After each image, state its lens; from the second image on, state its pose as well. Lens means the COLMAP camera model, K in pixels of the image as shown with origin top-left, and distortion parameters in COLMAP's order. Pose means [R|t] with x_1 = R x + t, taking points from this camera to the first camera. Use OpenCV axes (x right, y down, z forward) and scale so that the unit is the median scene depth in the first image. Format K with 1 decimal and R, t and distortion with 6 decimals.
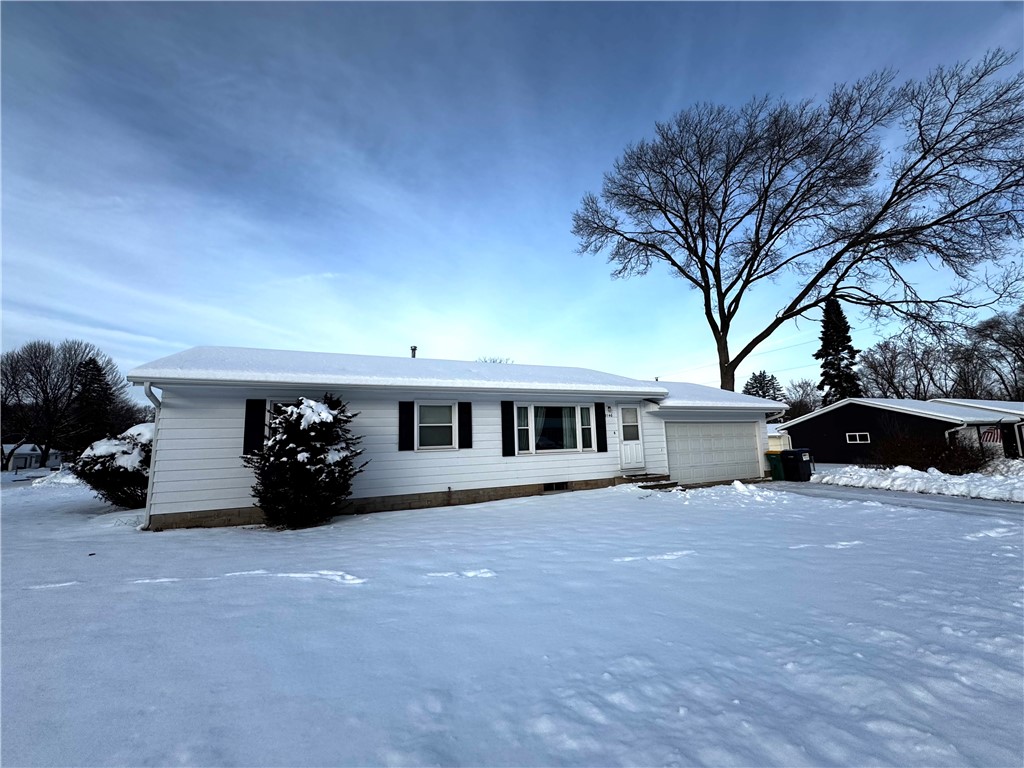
lens RADIAL K [[405.0, 0, 512.0], [0, 405.0, 384.0], [0, 0, 1]] dist [-0.003513, 0.000000]
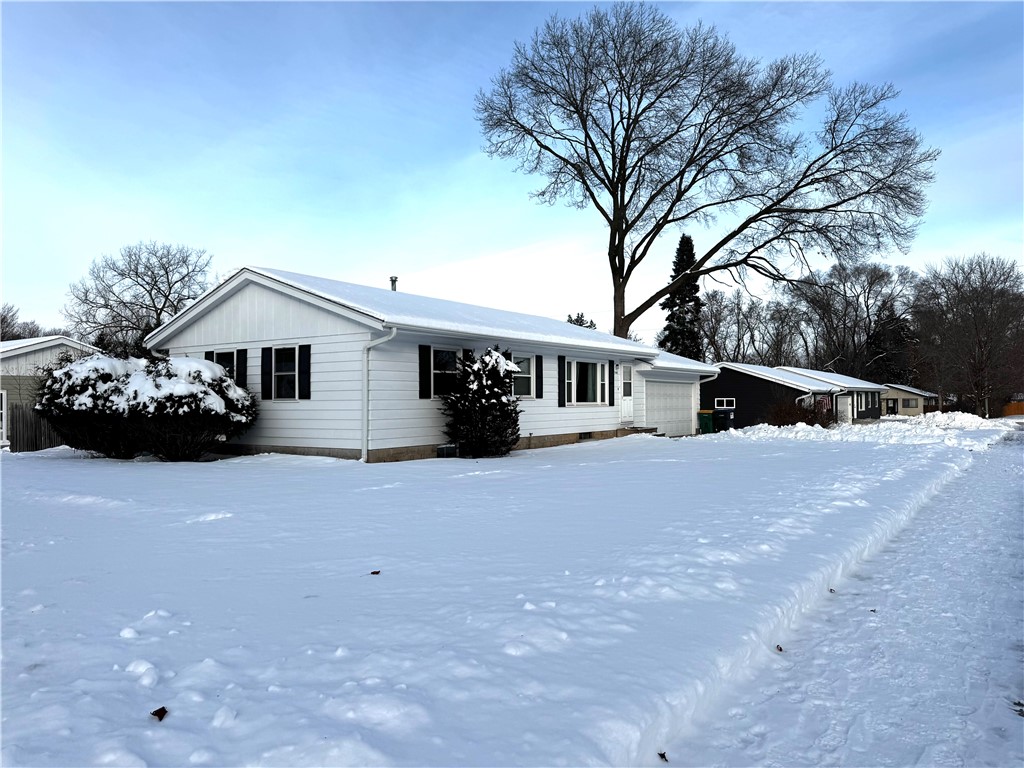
lens RADIAL K [[719.1, 0, 512.0], [0, 719.1, 384.0], [0, 0, 1]] dist [0.139377, -0.000438]
pose [[0.863915, 0.036174, 0.502336, -0.933534], [-0.090345, 0.992369, 0.083914, -0.026540], [-0.495467, -0.117878, 0.860591, -0.495596]]
